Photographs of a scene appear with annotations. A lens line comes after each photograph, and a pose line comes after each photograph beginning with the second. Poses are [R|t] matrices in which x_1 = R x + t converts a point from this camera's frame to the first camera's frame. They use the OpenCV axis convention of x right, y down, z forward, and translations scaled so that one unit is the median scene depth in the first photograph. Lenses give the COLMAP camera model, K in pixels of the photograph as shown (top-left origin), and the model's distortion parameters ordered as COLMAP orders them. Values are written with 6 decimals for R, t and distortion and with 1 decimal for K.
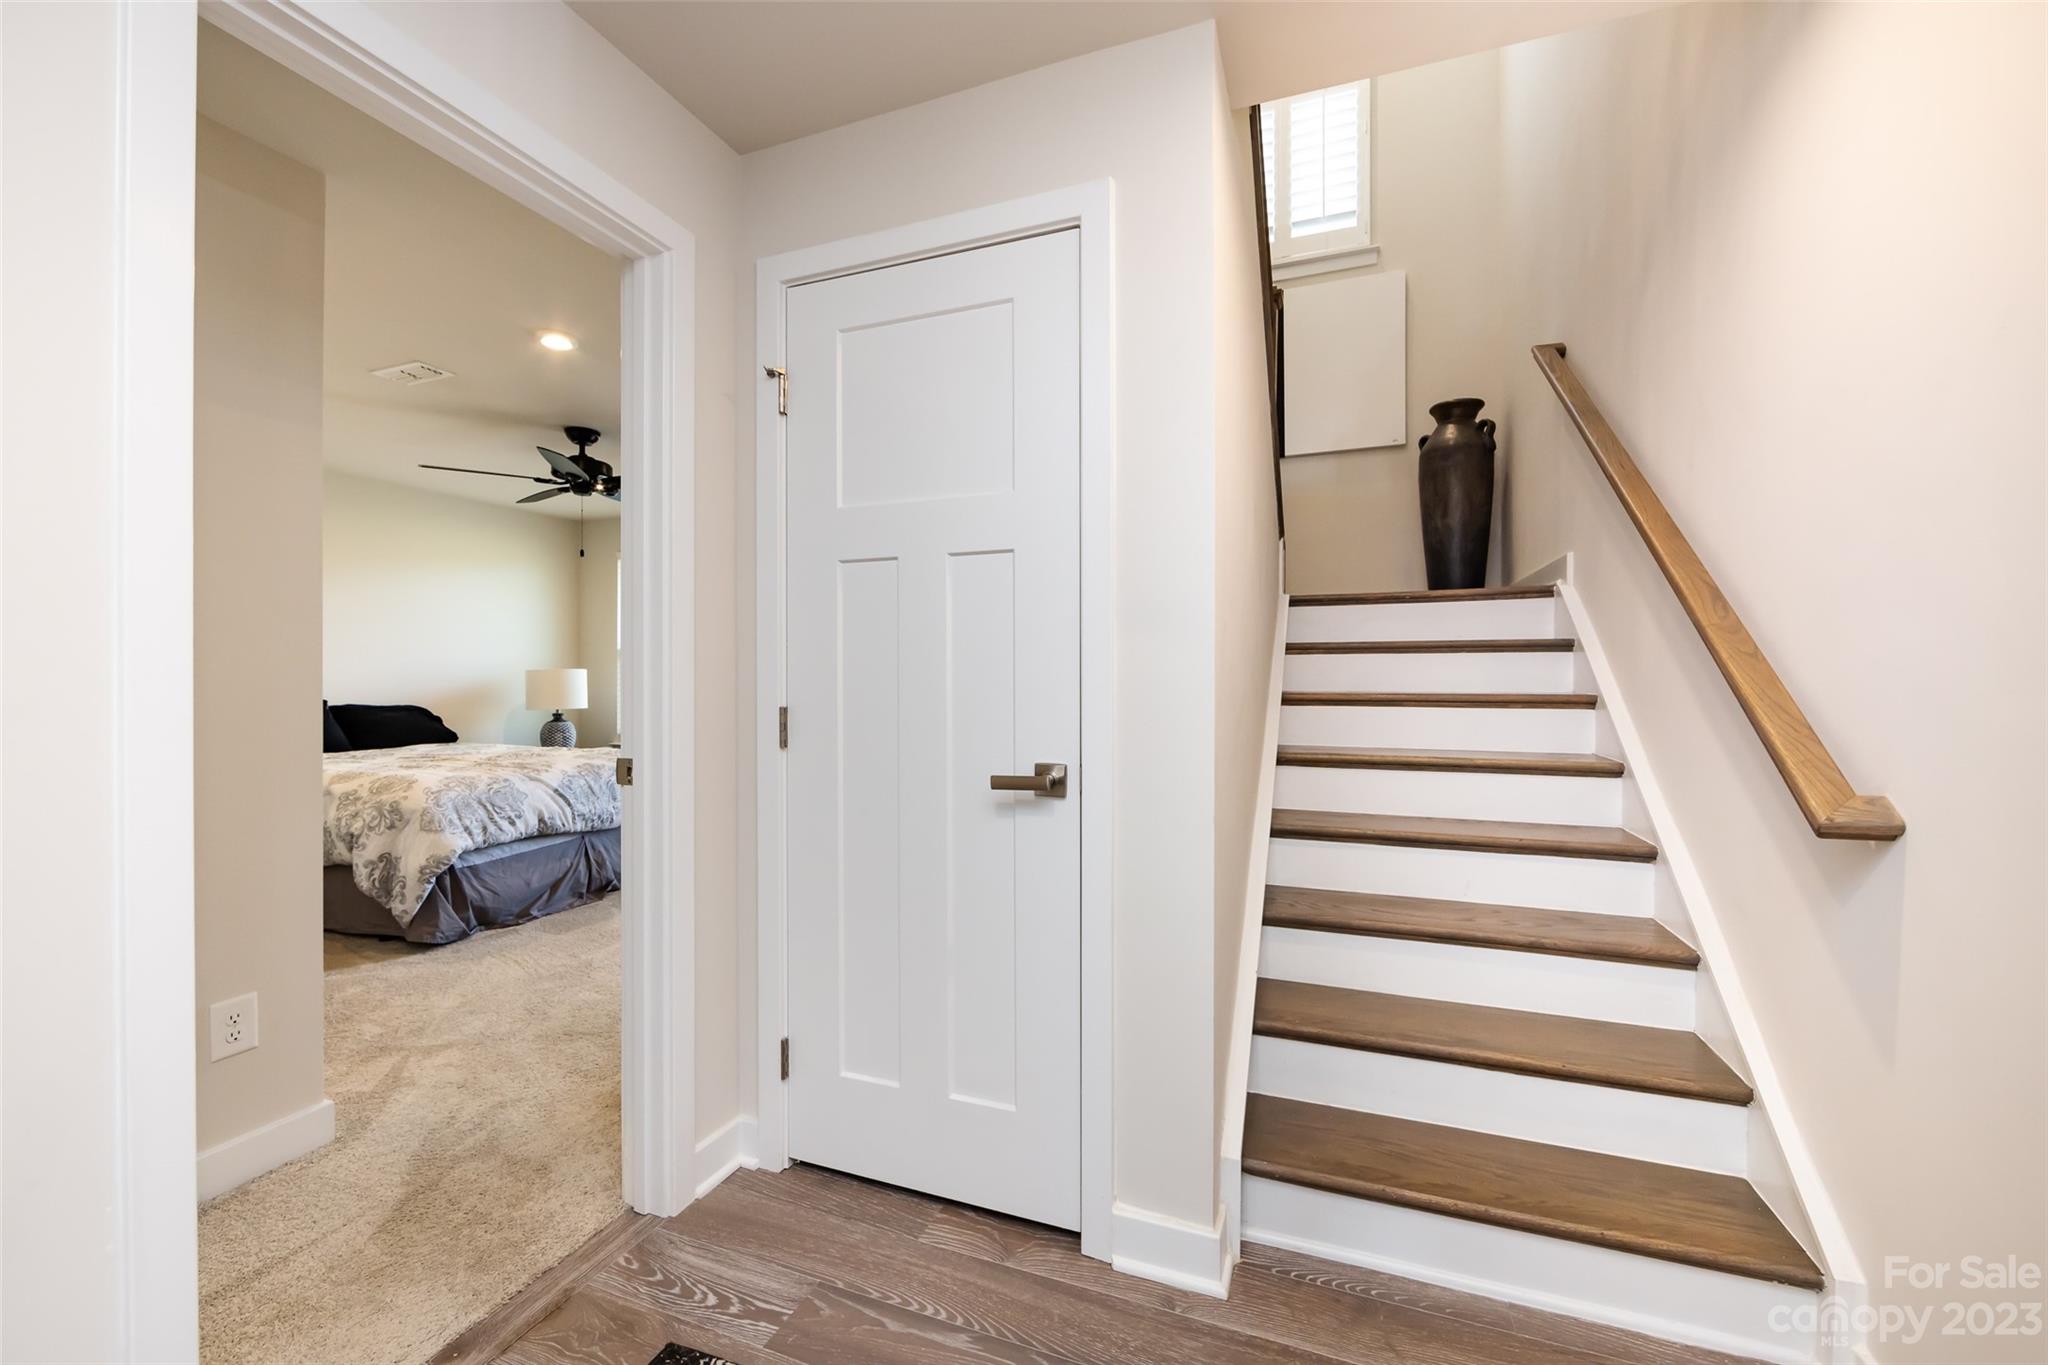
lens RADIAL K [[808.3, 0, 1019.1], [0, 808.3, 679.4], [0, 0, 1]] dist [-0.001391, -0.000219]
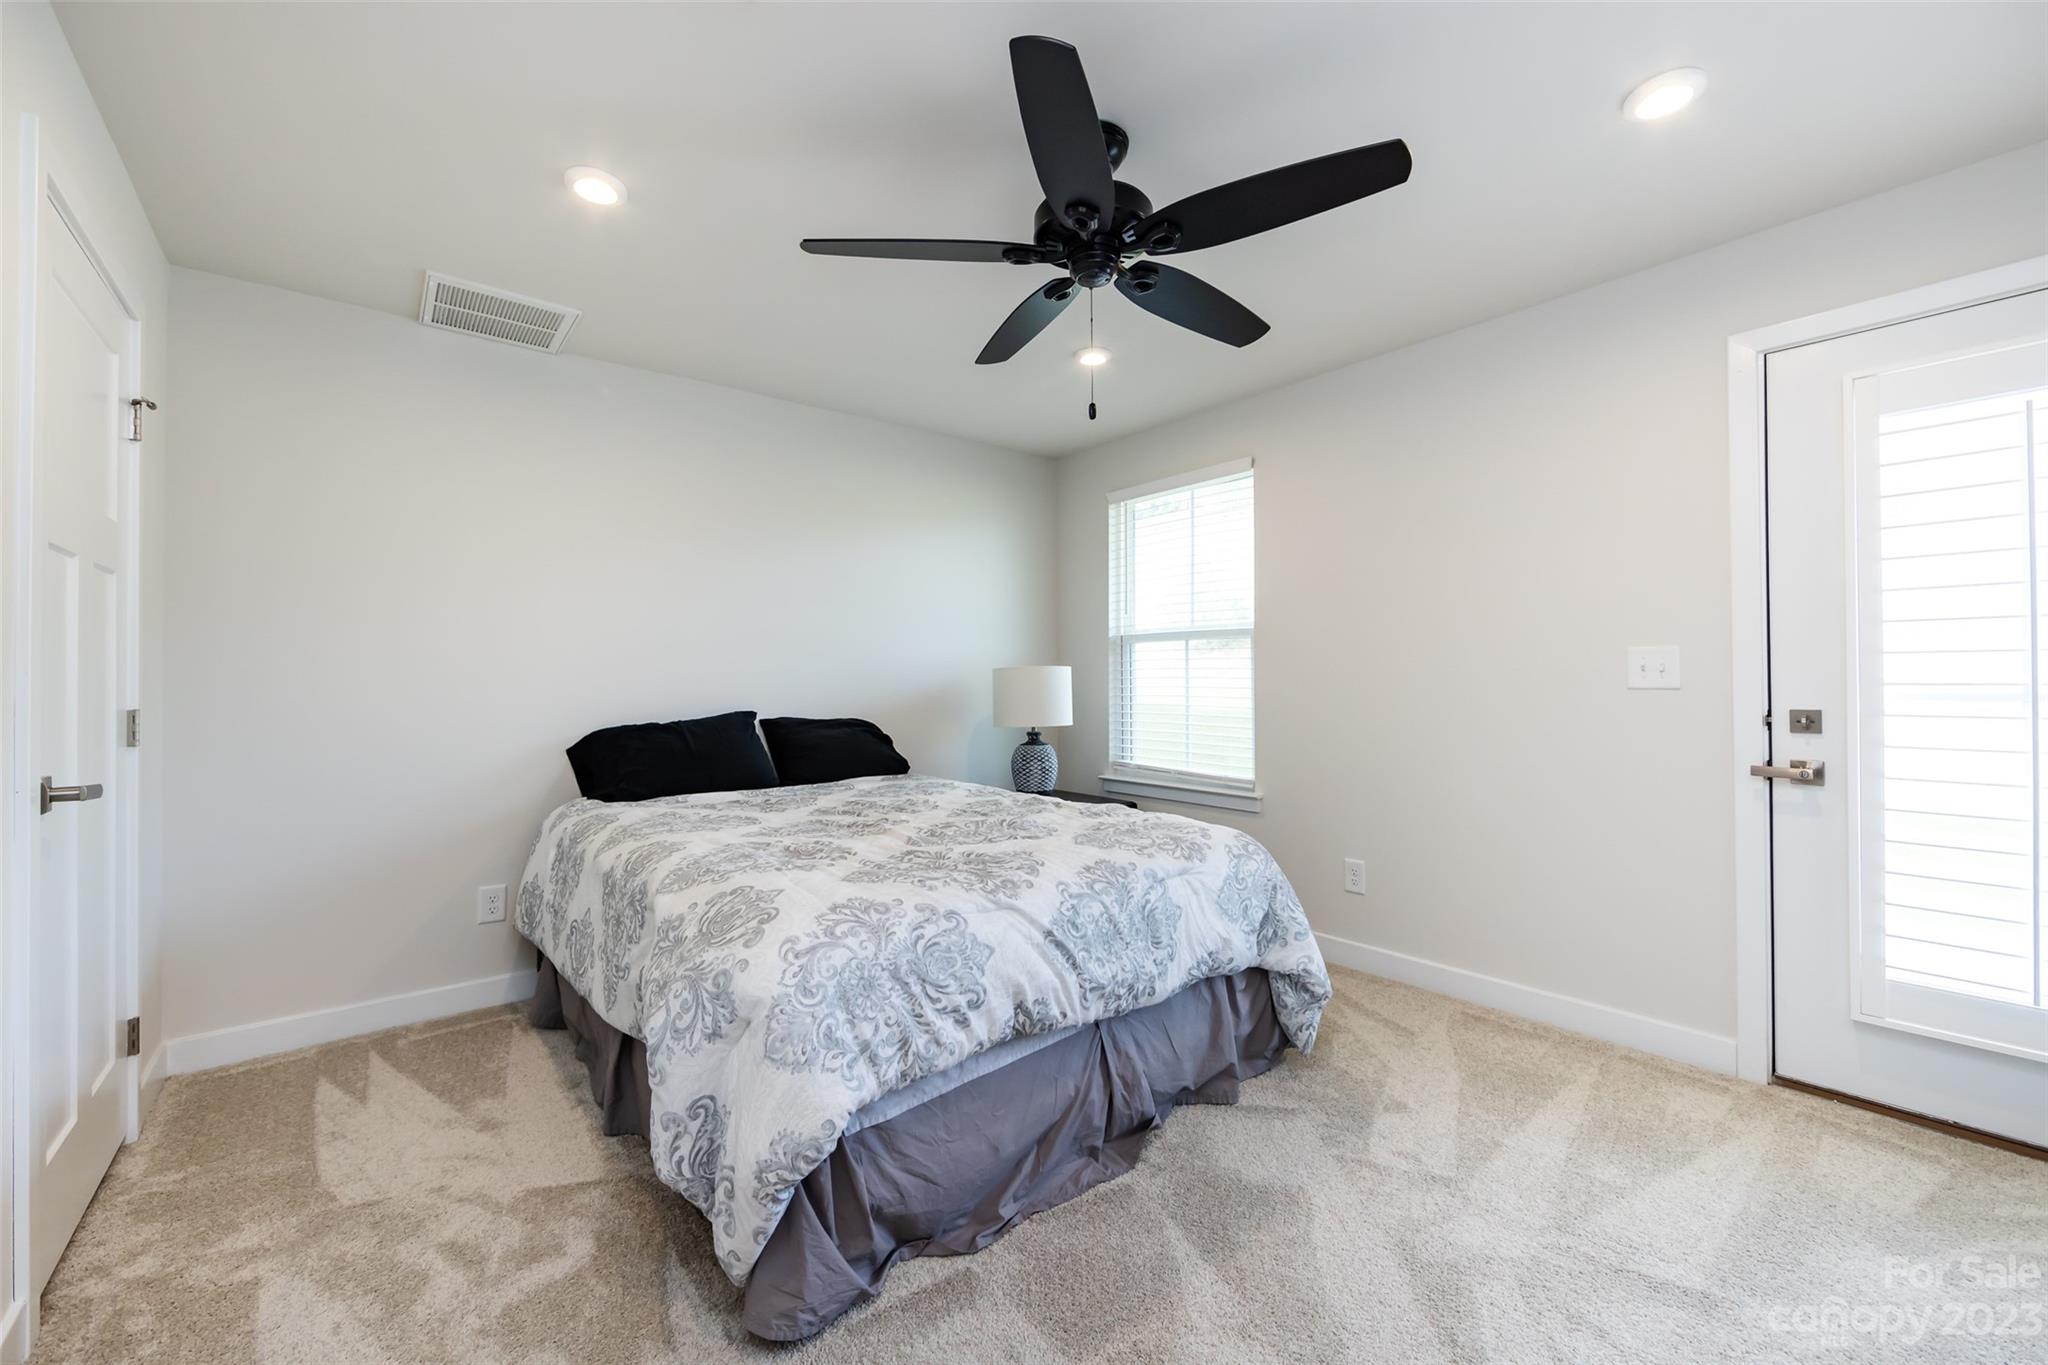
lens RADIAL K [[808.3, 0, 1019.1], [0, 808.3, 679.4], [0, 0, 1]] dist [-0.001391, -0.000219]
pose [[0.867480, -0.004996, -0.497447, -0.367226], [0.002869, 0.999983, -0.005039, 0.000649], [0.497464, 0.002944, 0.867480, 0.609083]]
